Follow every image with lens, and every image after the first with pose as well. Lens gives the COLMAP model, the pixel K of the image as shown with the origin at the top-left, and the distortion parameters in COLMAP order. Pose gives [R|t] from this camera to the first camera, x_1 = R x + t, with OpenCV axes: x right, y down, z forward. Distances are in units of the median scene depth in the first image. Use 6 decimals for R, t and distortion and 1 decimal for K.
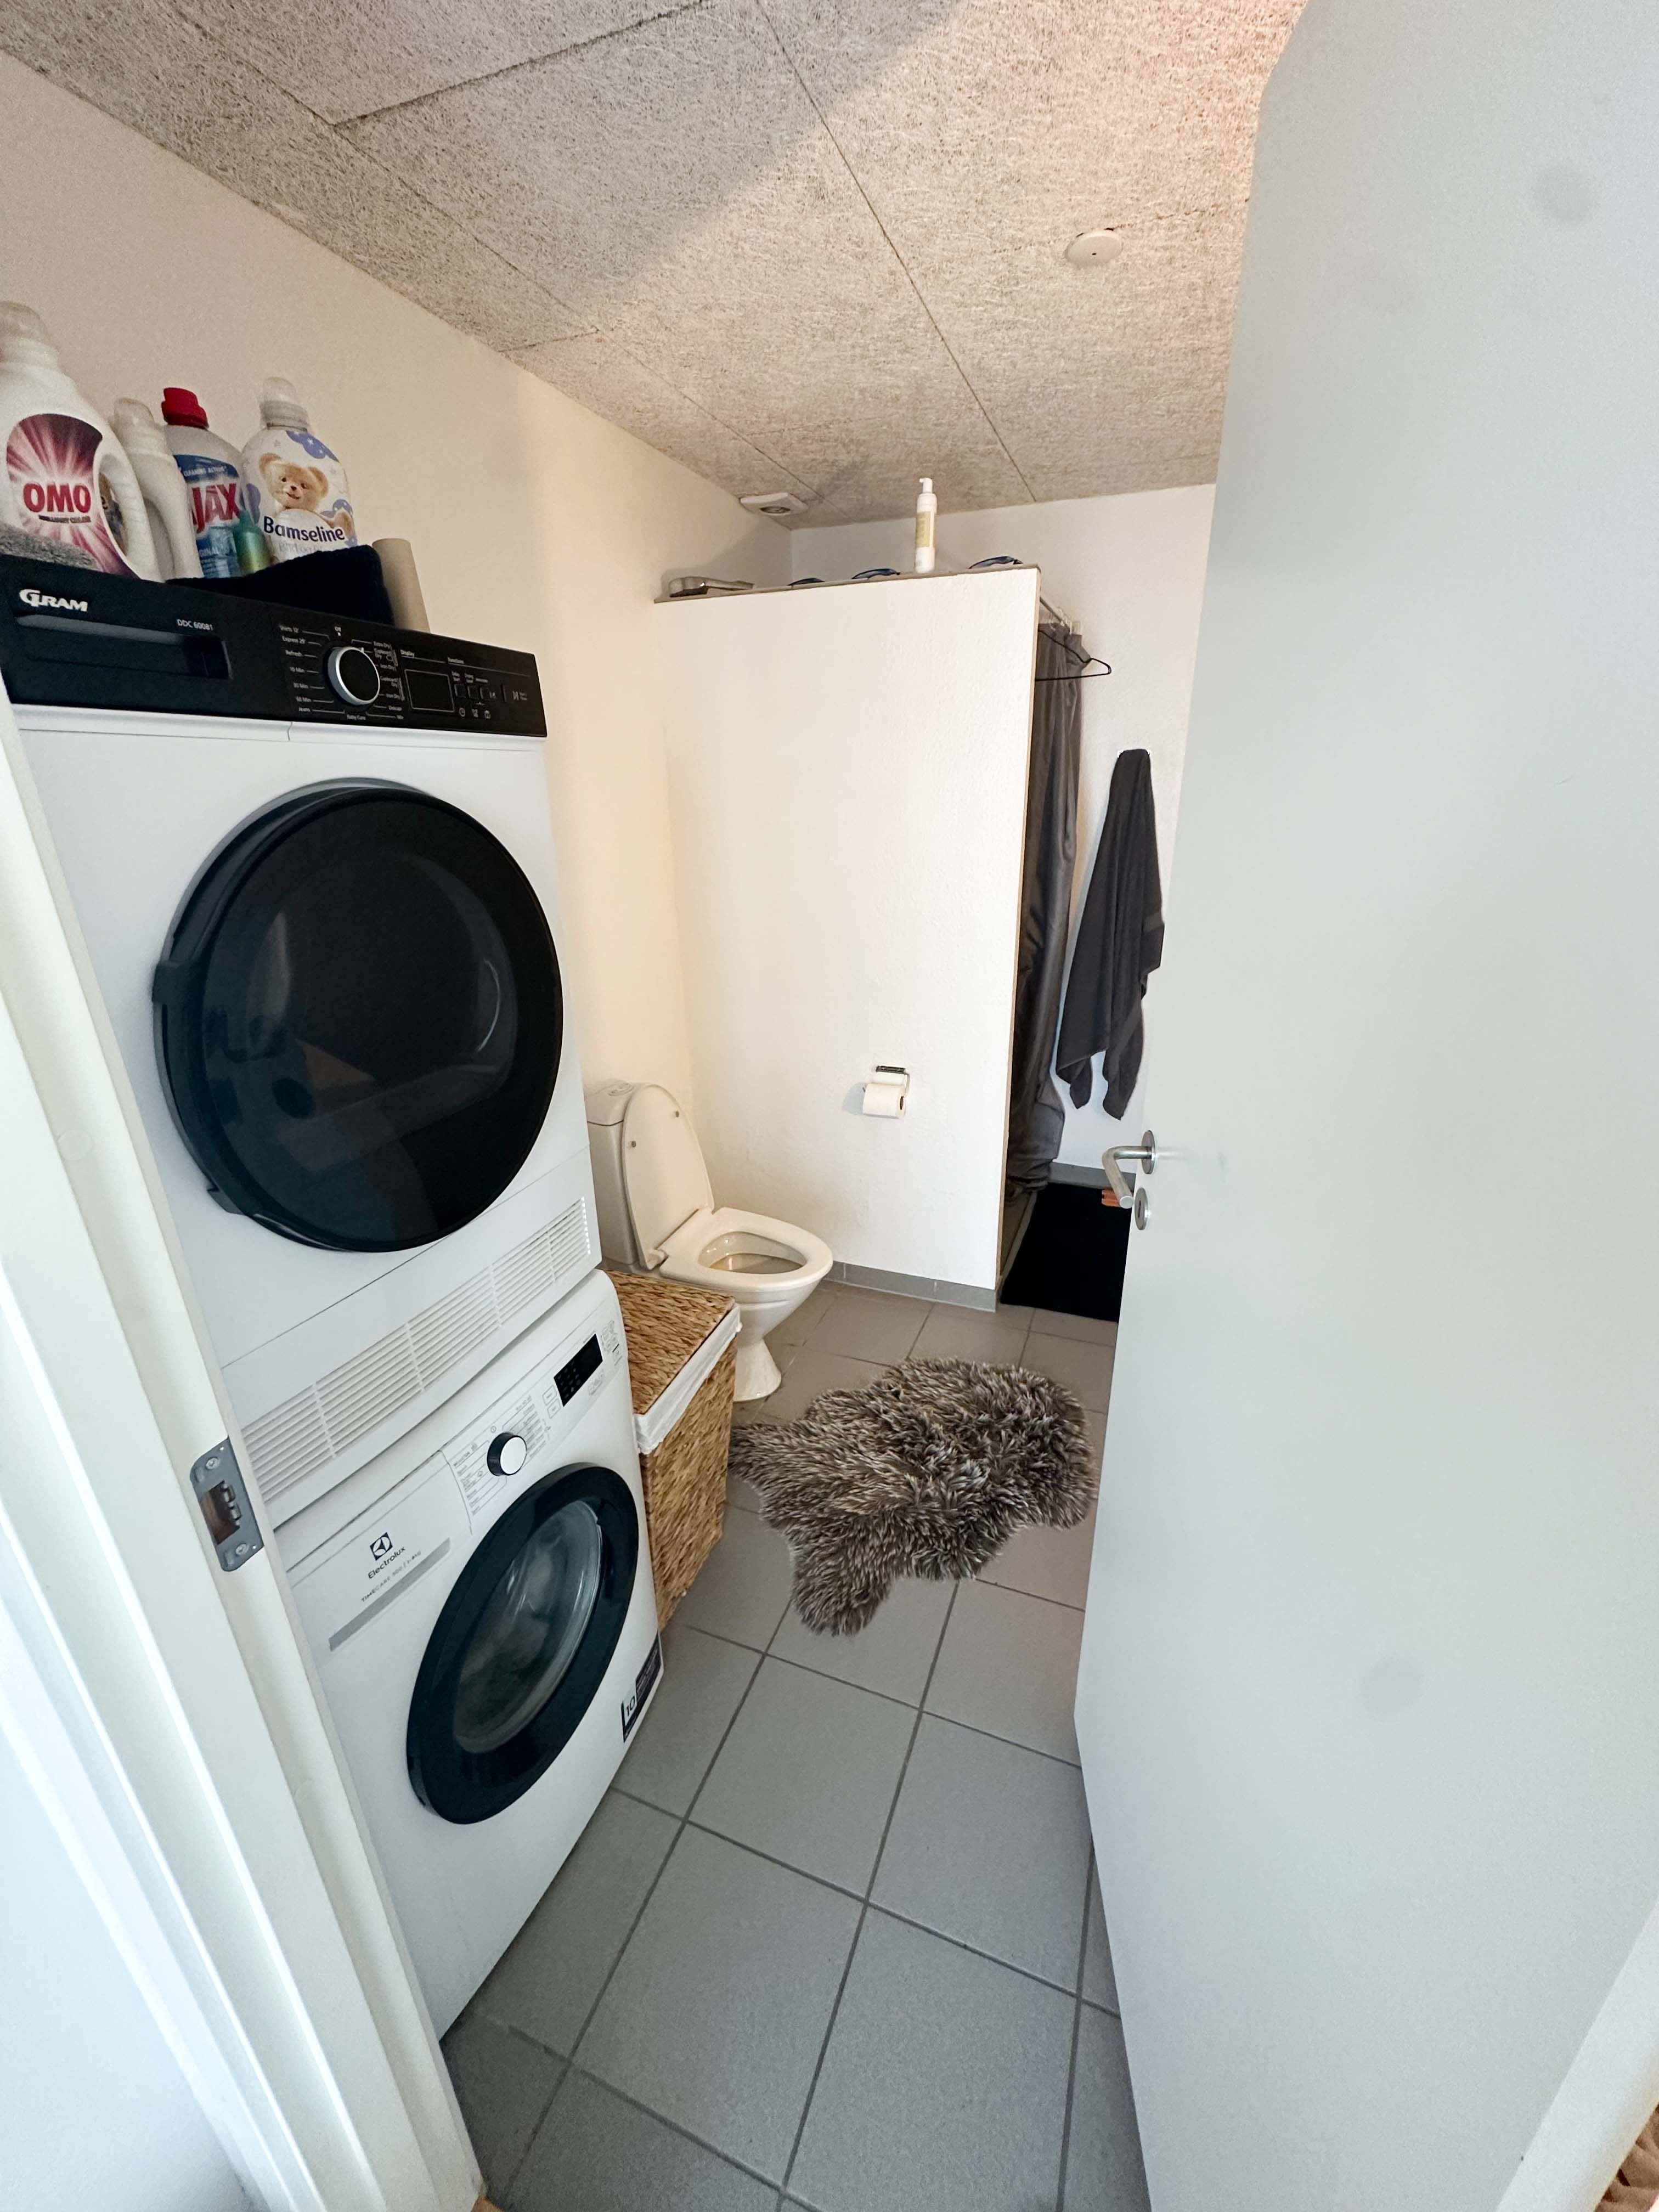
lens RADIAL K [[879.5, 0, 829.9], [0, 879.5, 1109.3], [0, 0, 1]] dist [-0.007851, 0.001411]
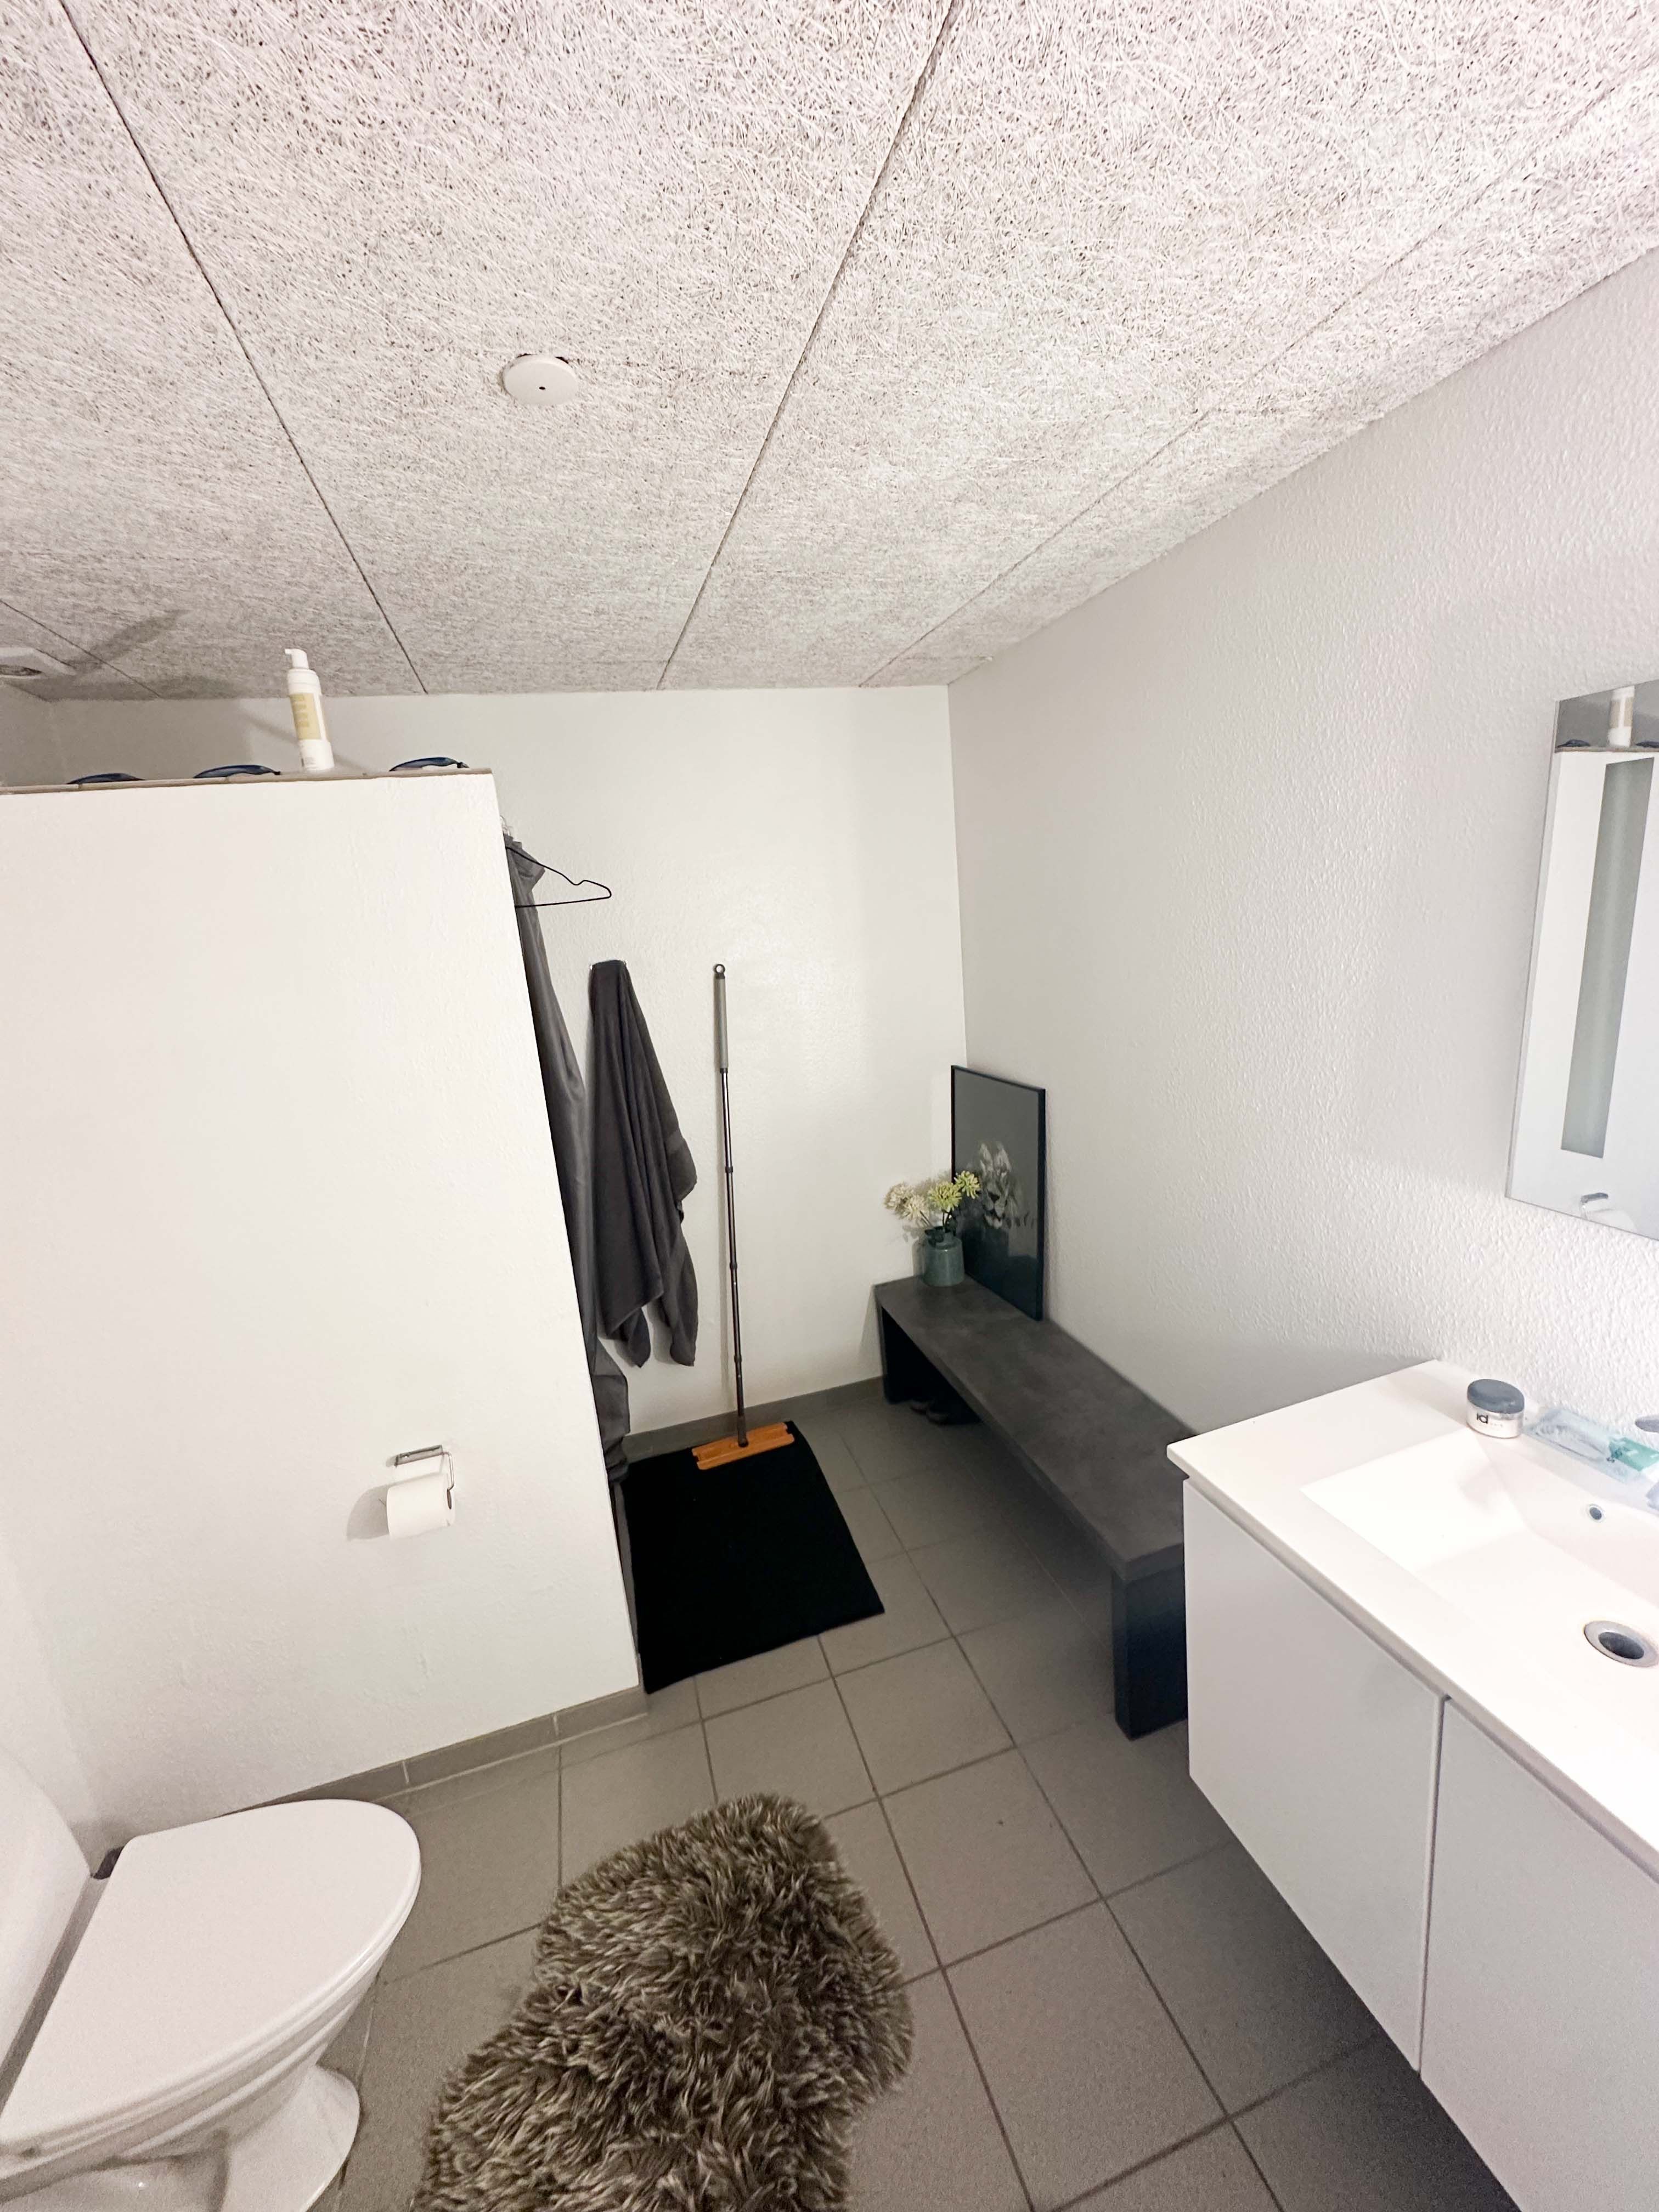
lens RADIAL K [[879.5, 0, 826.2], [0, 879.5, 1108.0], [0, 0, 1]] dist [-0.007851, 0.001411]
pose [[0.789126, -0.186133, 0.585350, -0.033191], [0.285935, 0.954744, -0.081881, -0.190344], [-0.543619, 0.231986, 0.806636, 0.287896]]
